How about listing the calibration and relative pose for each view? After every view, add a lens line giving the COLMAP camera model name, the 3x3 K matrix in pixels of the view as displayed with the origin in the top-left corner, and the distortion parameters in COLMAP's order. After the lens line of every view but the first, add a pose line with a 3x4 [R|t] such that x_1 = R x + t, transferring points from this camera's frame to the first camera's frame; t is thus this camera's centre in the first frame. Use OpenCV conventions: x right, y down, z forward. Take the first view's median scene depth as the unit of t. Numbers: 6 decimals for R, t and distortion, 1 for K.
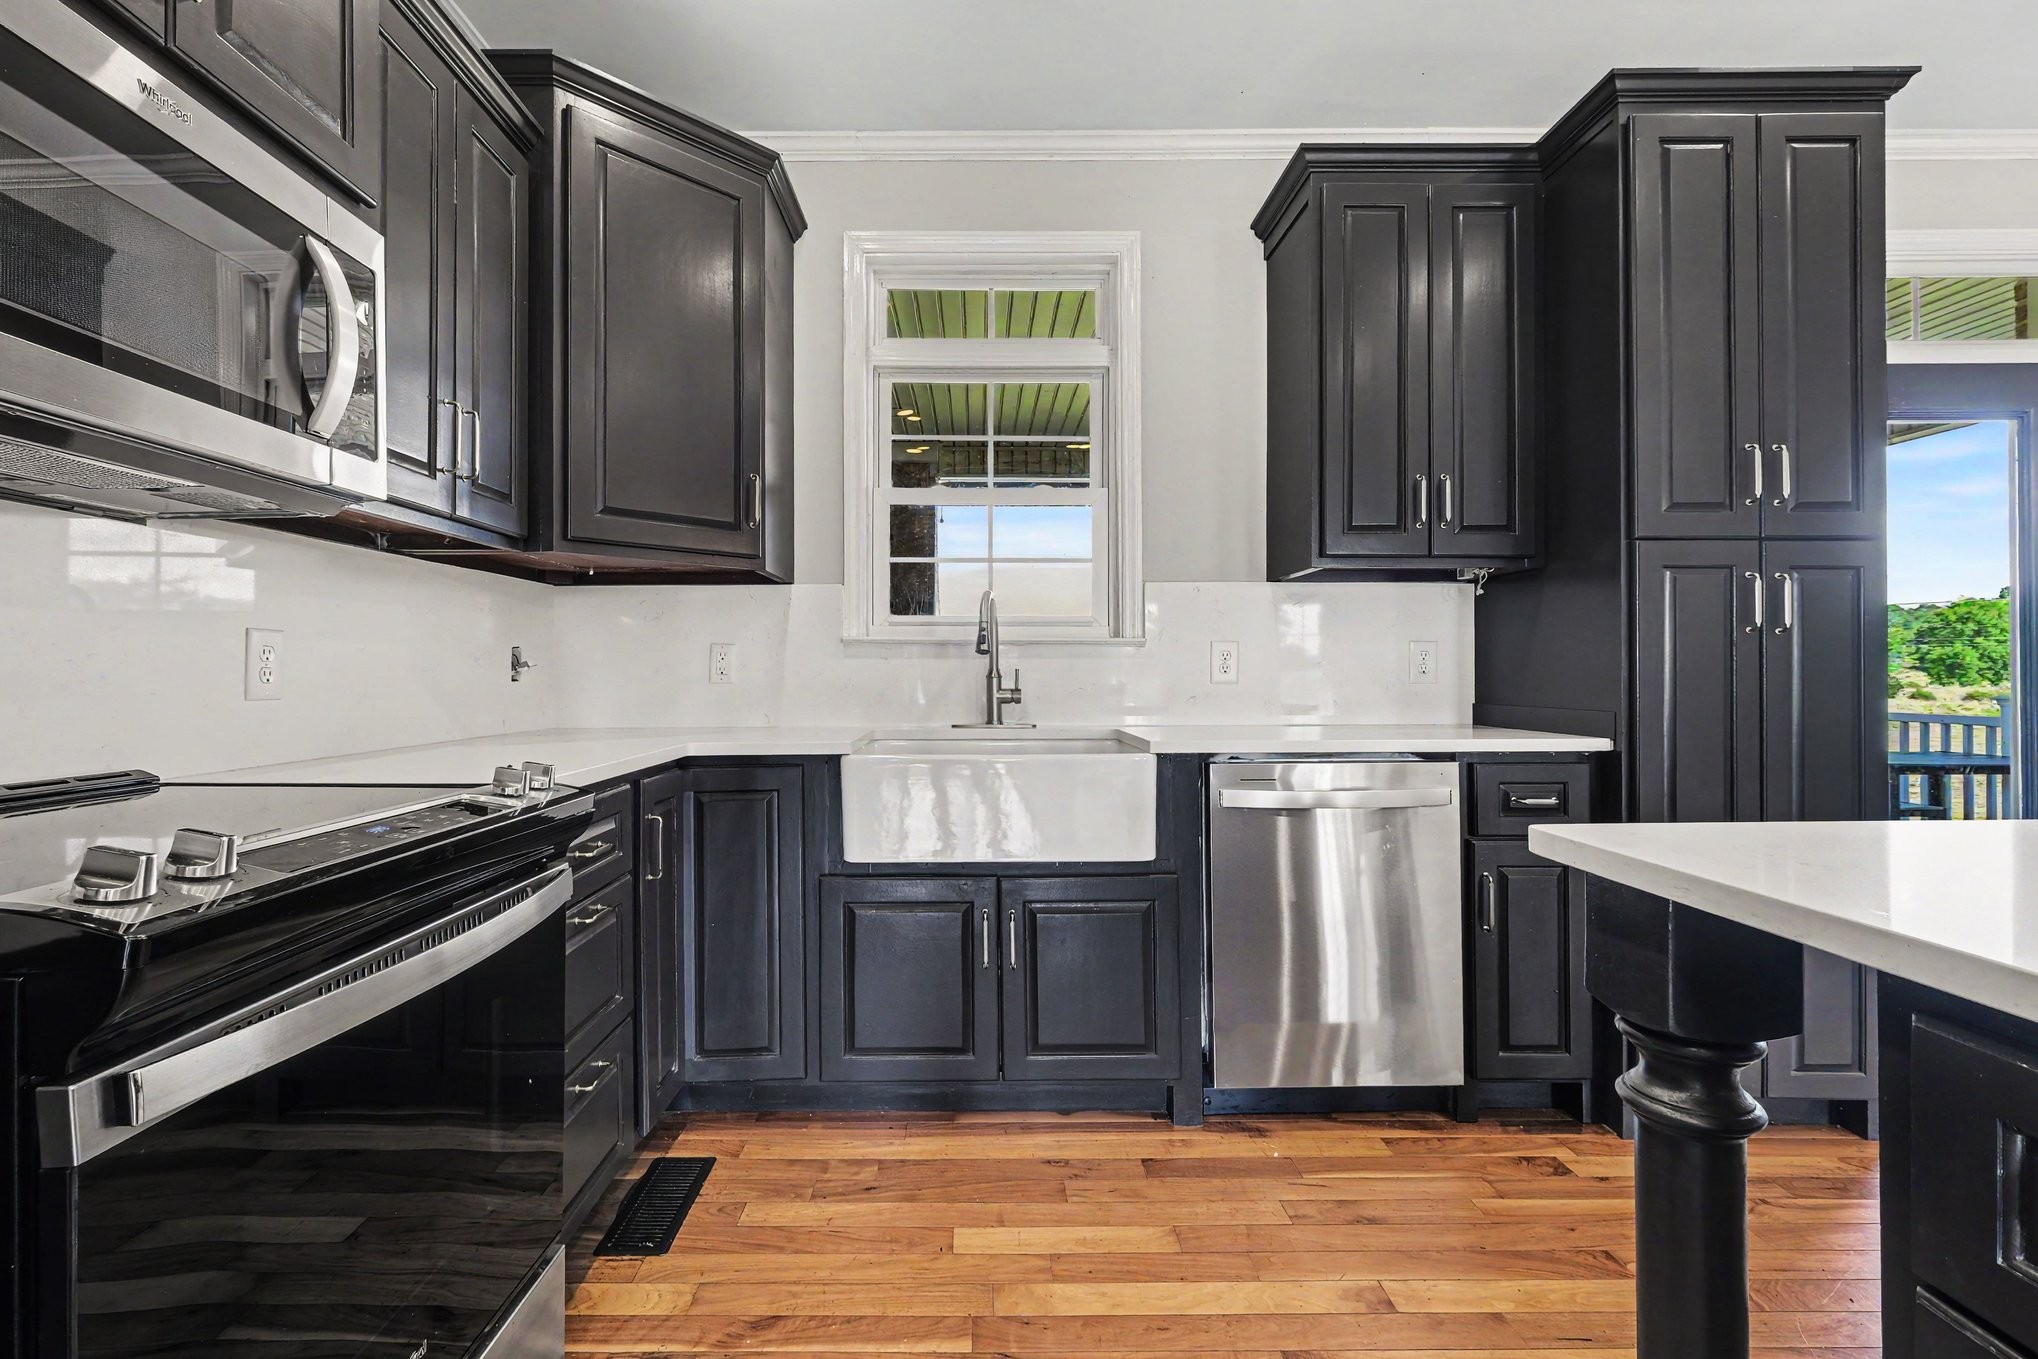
lens RADIAL K [[892.1, 0, 972.5], [0, 892.1, 657.3], [0, 0, 1]] dist [0.001234, 0.000204]
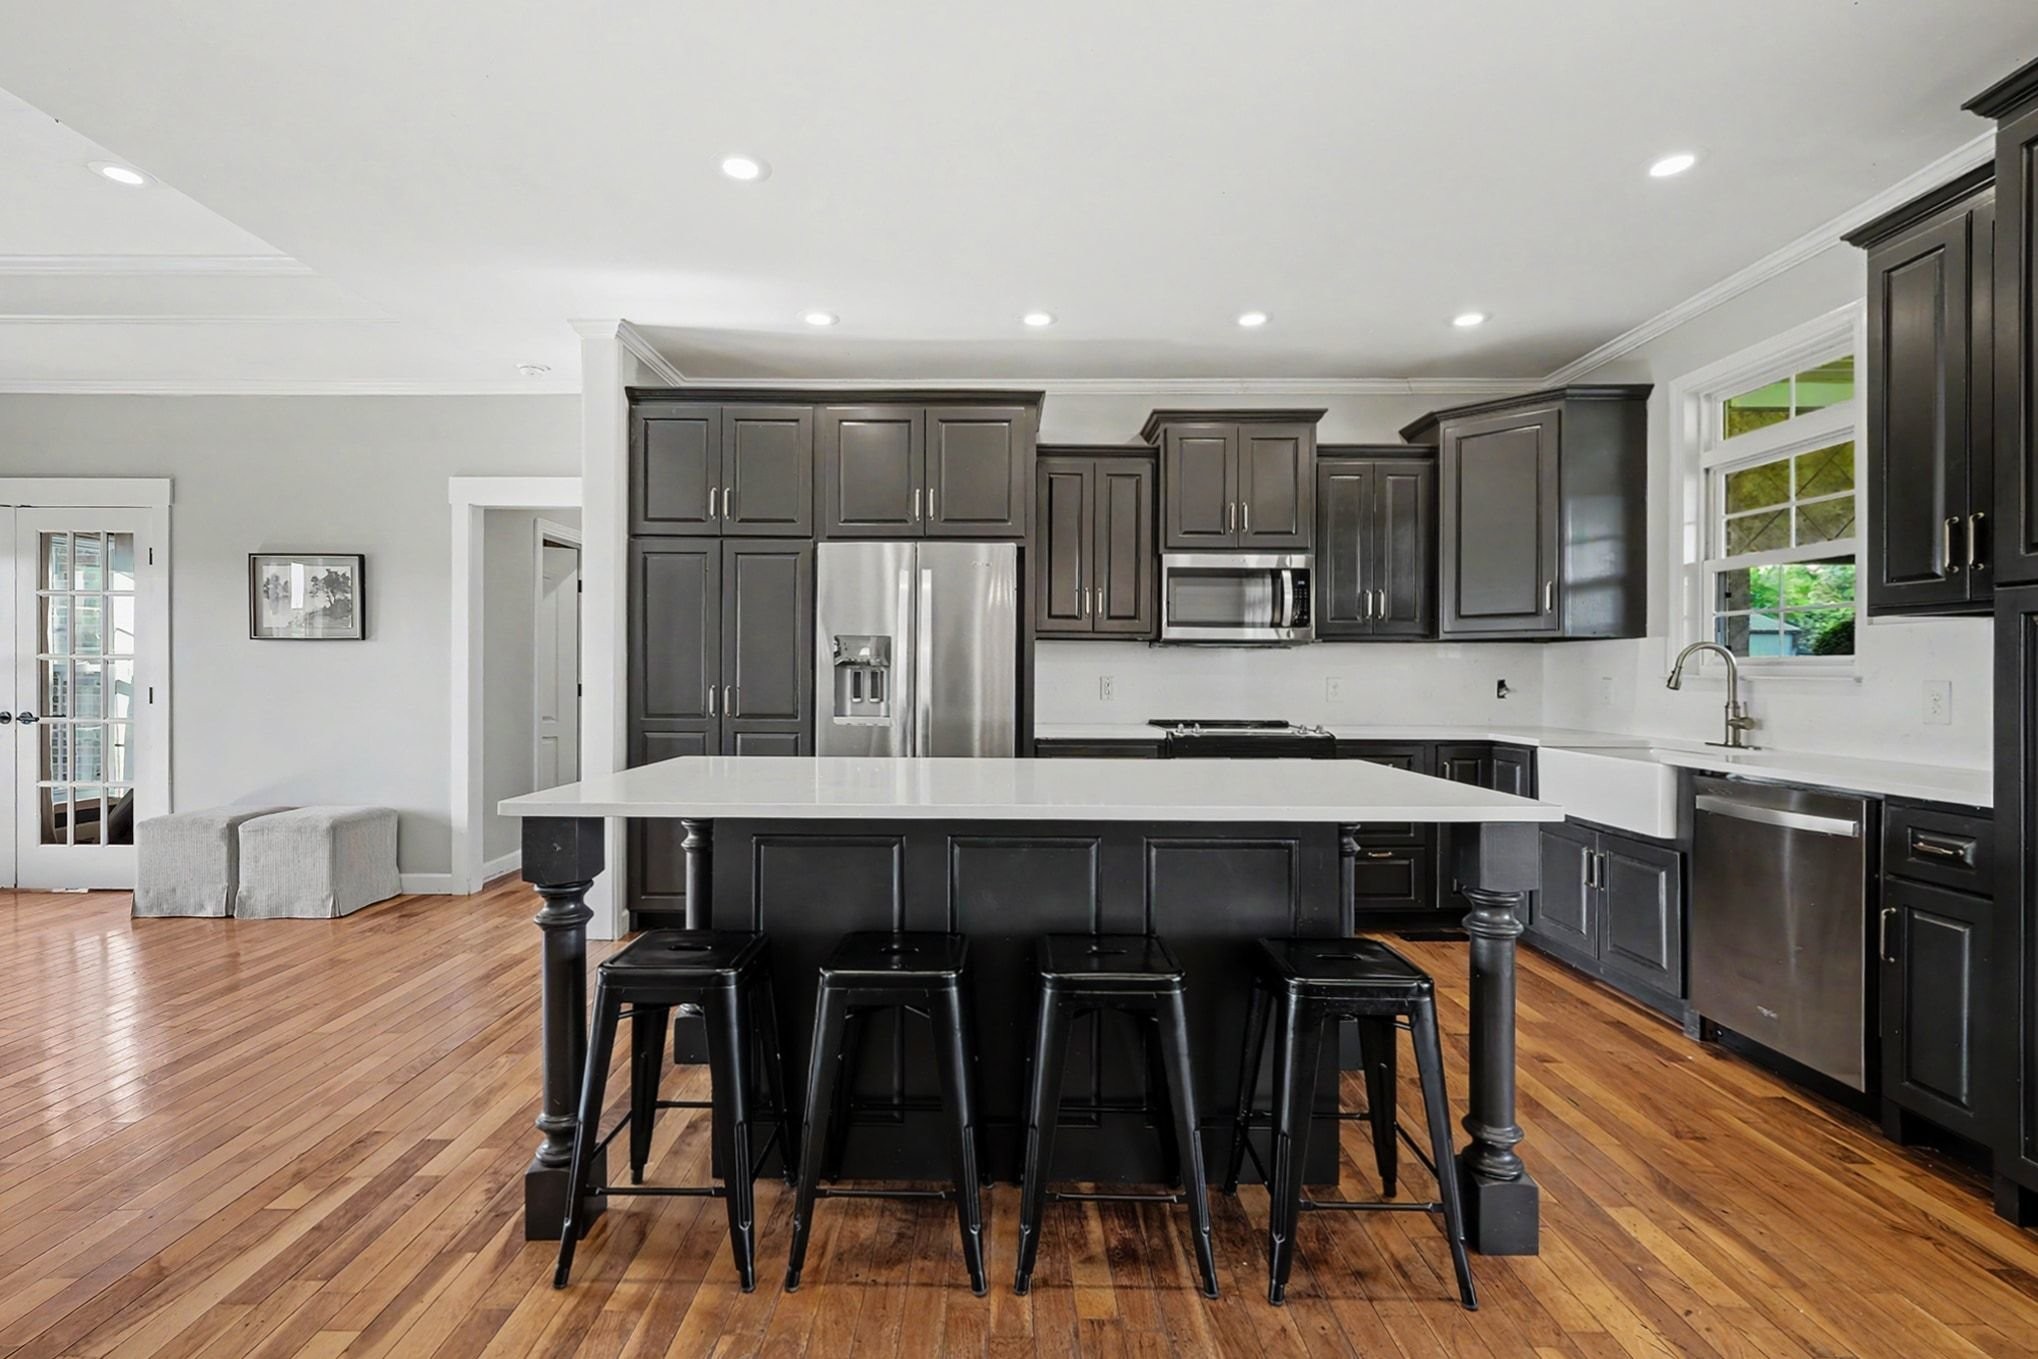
lens RADIAL K [[906.6, 0, 981.5], [0, 906.6, 672.5], [0, 0, 1]] dist [0.004135, 0.000433]
pose [[-0.026749, 0.003065, -0.999637, 1.348900], [0.001687, 0.999994, 0.003021, -0.031572], [0.999641, -0.001605, -0.026754, -0.038531]]
